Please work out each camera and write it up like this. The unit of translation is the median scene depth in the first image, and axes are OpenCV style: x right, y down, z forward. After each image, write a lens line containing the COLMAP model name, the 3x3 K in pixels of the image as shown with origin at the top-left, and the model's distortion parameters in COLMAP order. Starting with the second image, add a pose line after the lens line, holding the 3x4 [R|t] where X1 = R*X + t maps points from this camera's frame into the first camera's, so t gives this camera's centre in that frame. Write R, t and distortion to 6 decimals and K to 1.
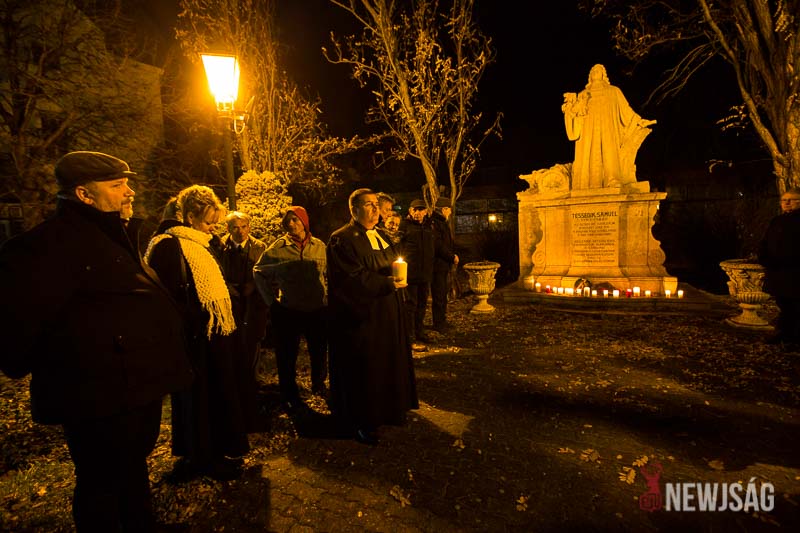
lens RADIAL K [[368.1, 0, 394.2], [0, 368.1, 265.1], [0, 0, 1]] dist [-0.045057, 0.015788]
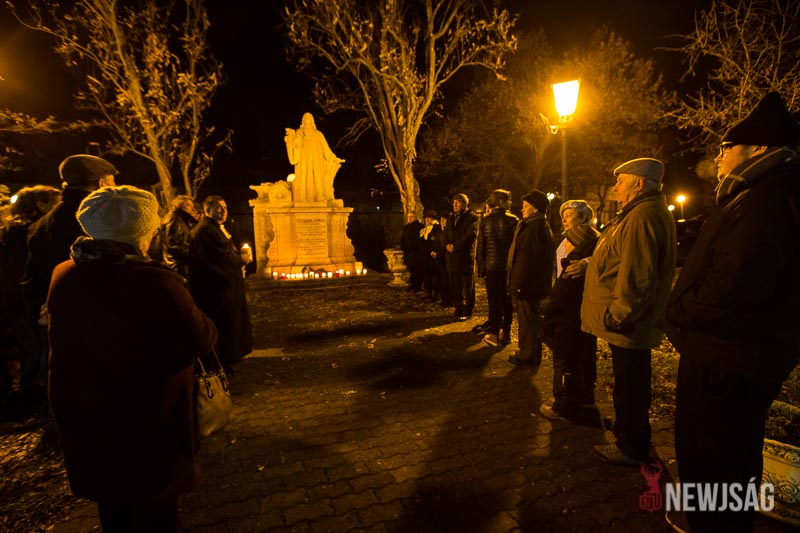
lens RADIAL K [[372.6, 0, 393.5], [0, 372.6, 257.5], [0, 0, 1]] dist [-0.040164, 0.017715]
pose [[0.687183, -0.030616, 0.725839, -0.273155], [0.056238, 0.998355, -0.011132, 0.035938], [-0.724304, 0.048470, 0.687775, -0.202452]]
